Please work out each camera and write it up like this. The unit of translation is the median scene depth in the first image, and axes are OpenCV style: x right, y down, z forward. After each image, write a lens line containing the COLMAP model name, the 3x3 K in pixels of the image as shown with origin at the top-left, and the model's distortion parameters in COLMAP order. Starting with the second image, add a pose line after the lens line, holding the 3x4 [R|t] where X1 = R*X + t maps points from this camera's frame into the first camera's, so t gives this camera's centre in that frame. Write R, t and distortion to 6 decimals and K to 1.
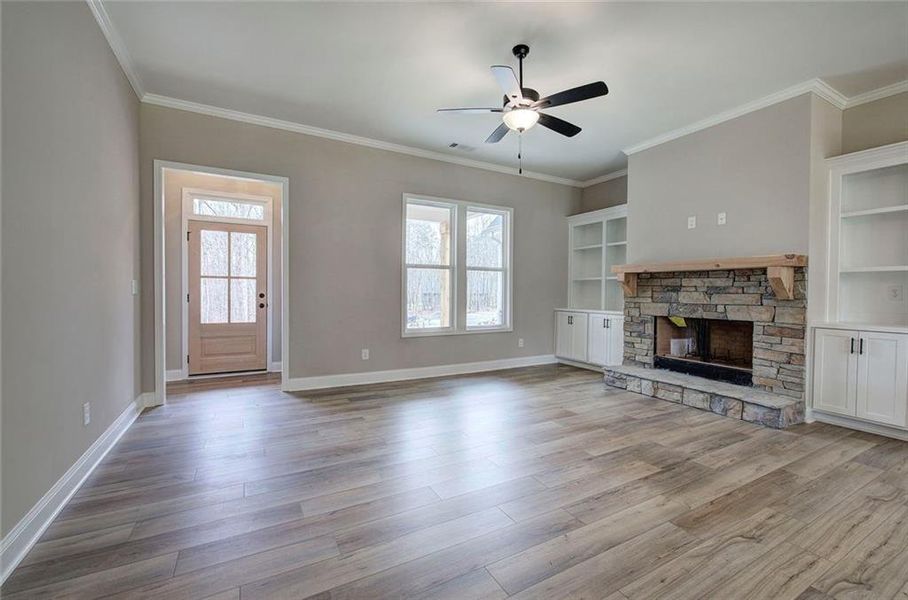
lens RADIAL K [[382.6, 0, 454.9], [0, 382.6, 298.6], [0, 0, 1]] dist [0.001924, 0.000368]
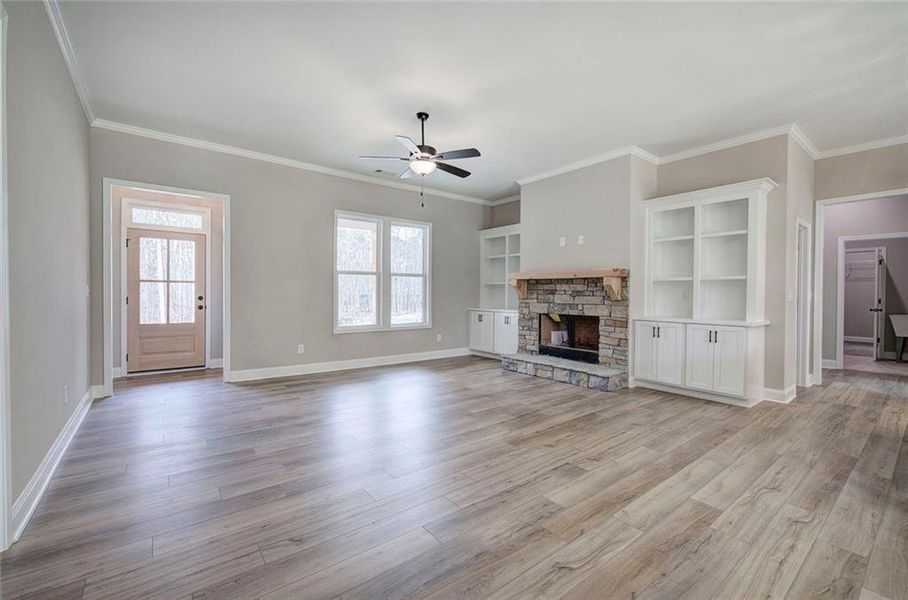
lens RADIAL K [[384.6, 0, 455.7], [0, 384.6, 297.8], [0, 0, 1]] dist [-0.003091, 0.000674]
pose [[0.987474, -0.002571, 0.157758, 0.050733], [0.003377, 0.999983, -0.004845, -0.001390], [-0.157743, 0.005317, 0.987466, -0.244467]]
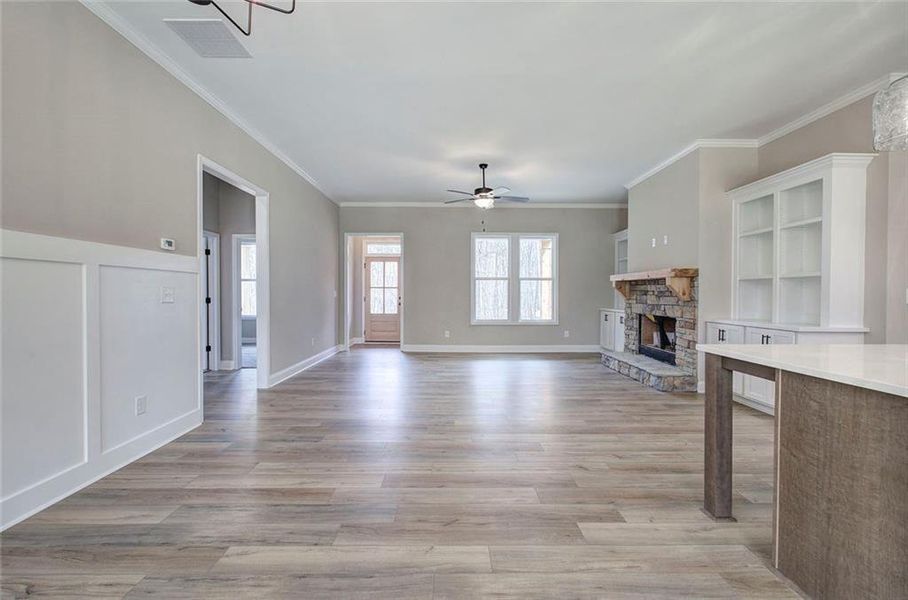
lens RADIAL K [[382.6, 0, 454.9], [0, 382.6, 298.6], [0, 0, 1]] dist [0.001924, 0.000368]
pose [[0.880580, 0.000488, -0.473897, 0.652570], [-0.004437, 0.999964, -0.007216, 0.006631], [0.473876, 0.008457, 0.880551, -0.485544]]
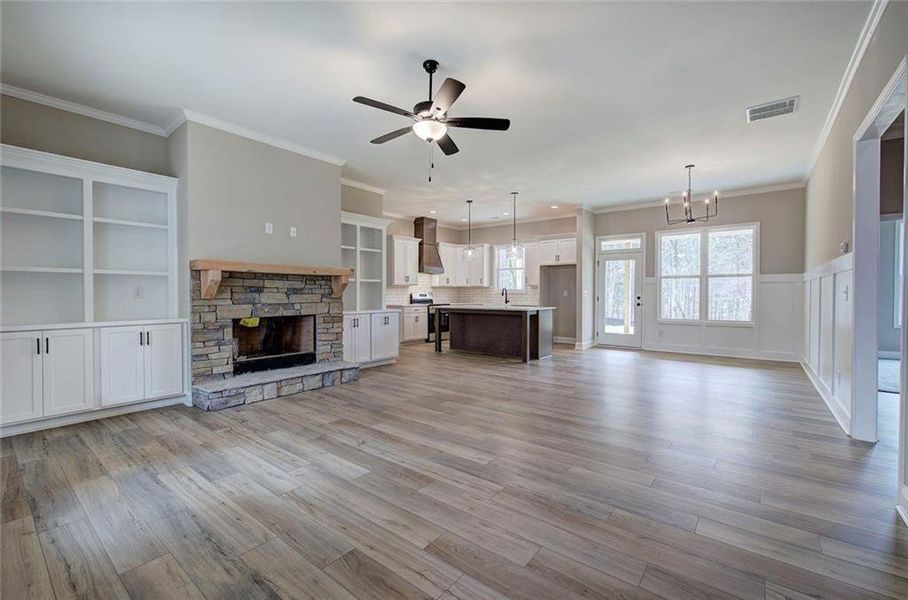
lens RADIAL K [[384.6, 0, 455.7], [0, 384.6, 297.8], [0, 0, 1]] dist [-0.003091, 0.000674]
pose [[-0.387708, -0.017901, 0.921609, -0.591795], [0.013556, 0.999593, 0.025119, -0.023744], [-0.921683, 0.022232, -0.387307, 0.956324]]
